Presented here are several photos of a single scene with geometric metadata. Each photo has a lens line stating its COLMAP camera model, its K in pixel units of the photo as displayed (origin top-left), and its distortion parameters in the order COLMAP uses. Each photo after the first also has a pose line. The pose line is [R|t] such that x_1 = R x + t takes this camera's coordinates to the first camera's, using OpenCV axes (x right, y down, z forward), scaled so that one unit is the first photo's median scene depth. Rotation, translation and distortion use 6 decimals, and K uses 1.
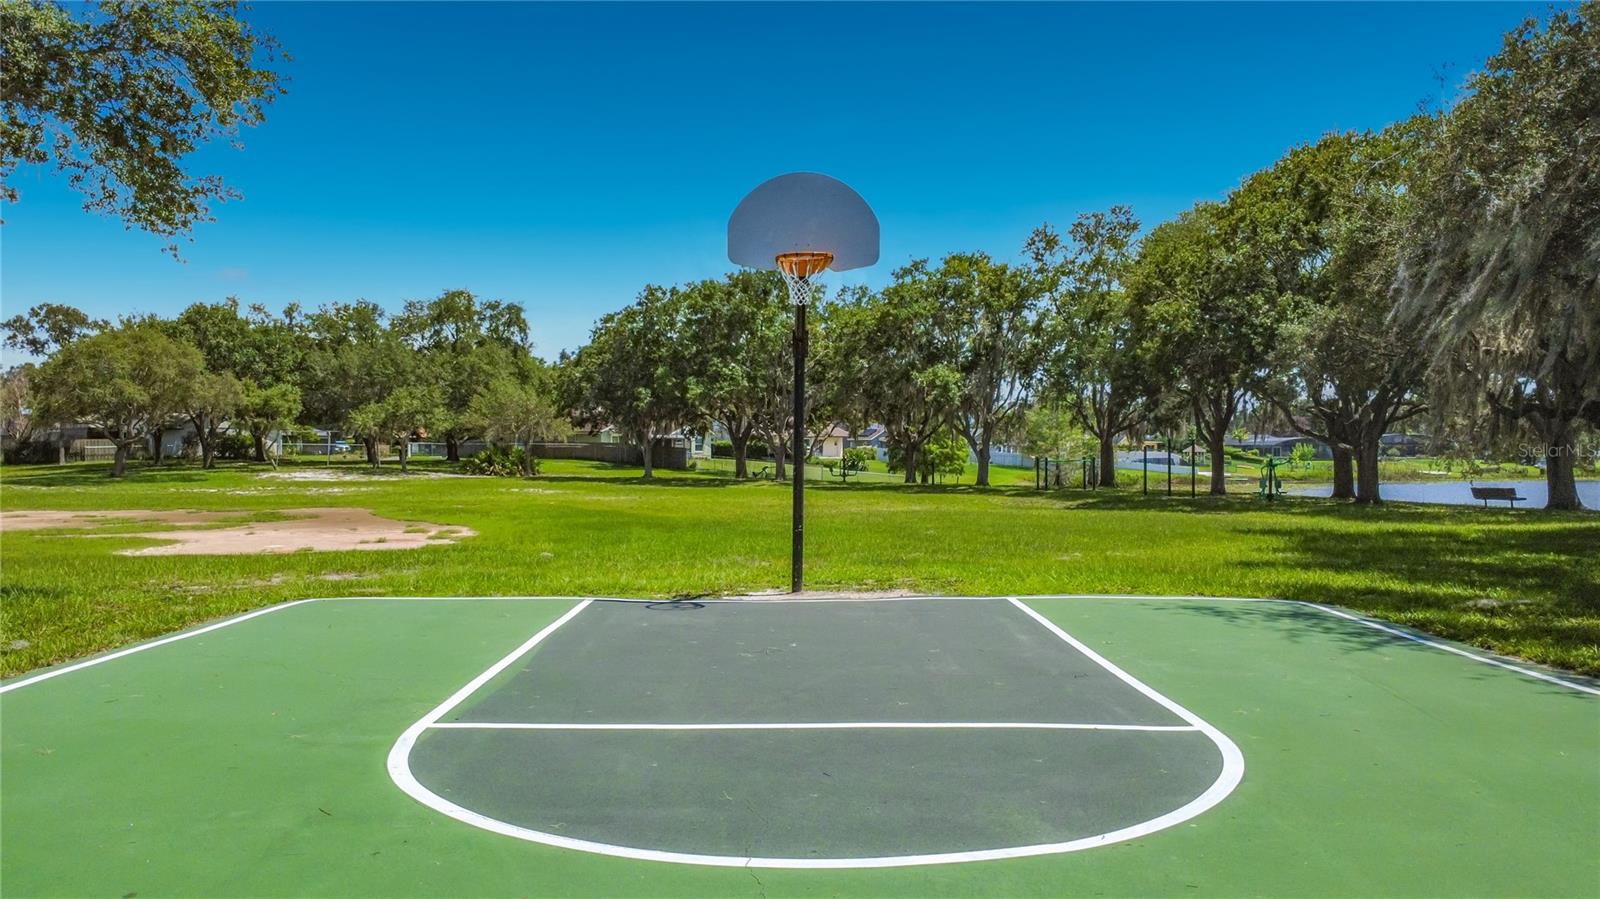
lens RADIAL K [[1214.2, 0, 804.2], [0, 1214.2, 454.0], [0, 0, 1]] dist [-0.002321, -0.000947]
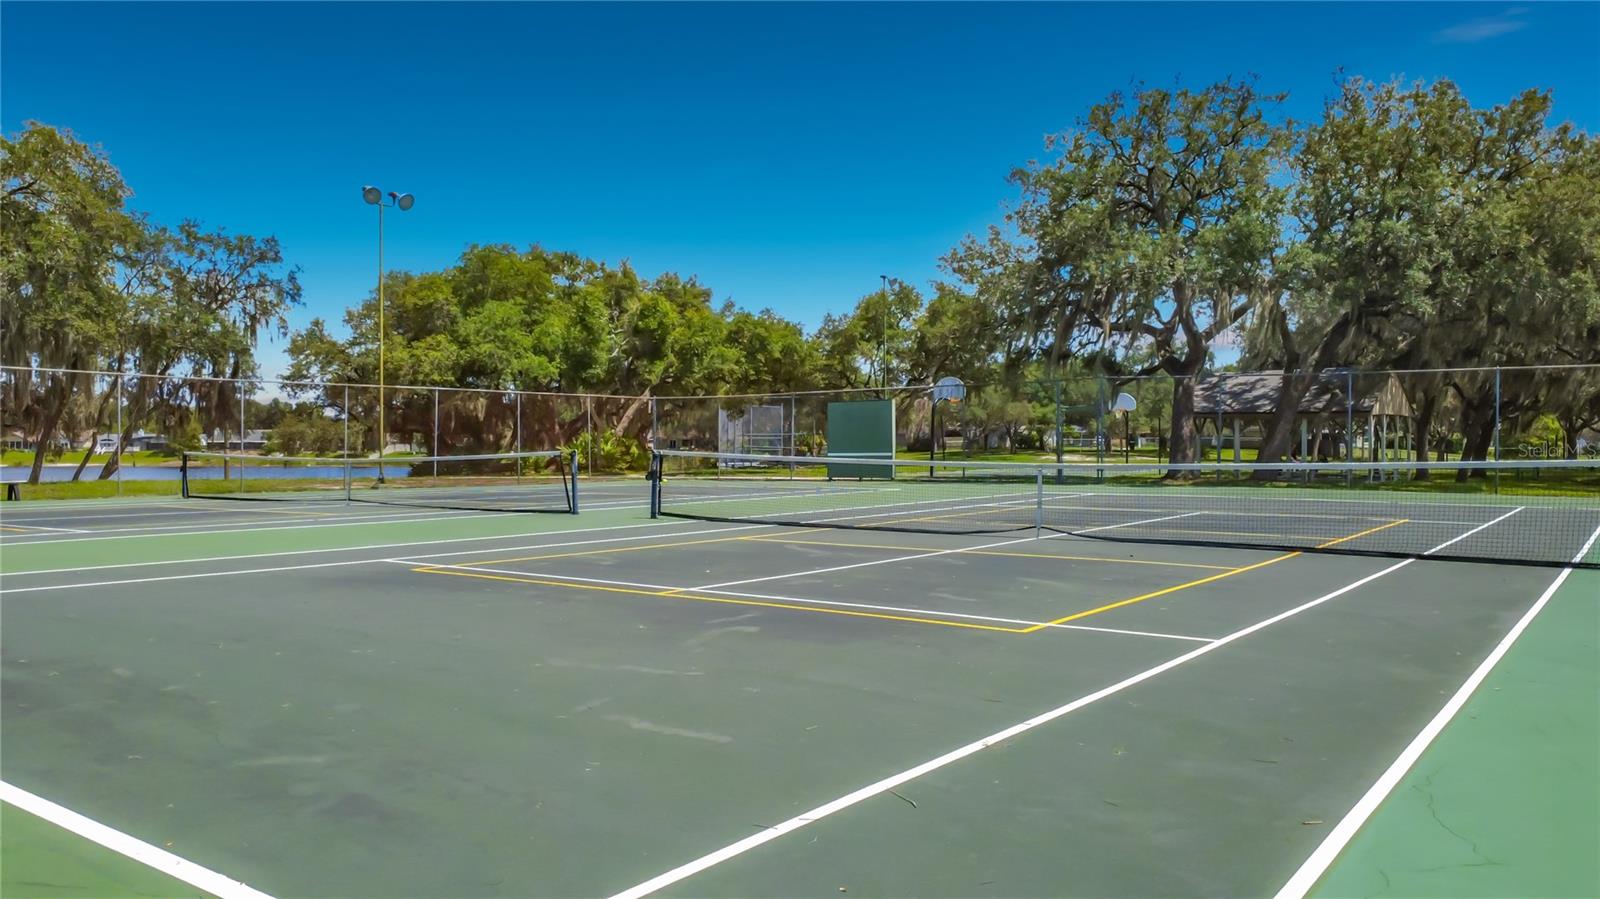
lens RADIAL K [[1214.2, 0, 804.2], [0, 1214.2, 454.0], [0, 0, 1]] dist [-0.002321, -0.000947]
pose [[0.811200, 0.000720, -0.584769, 0.260427], [0.003893, 0.999970, 0.006631, -0.000529], [0.584756, -0.007656, 0.811173, -0.540851]]
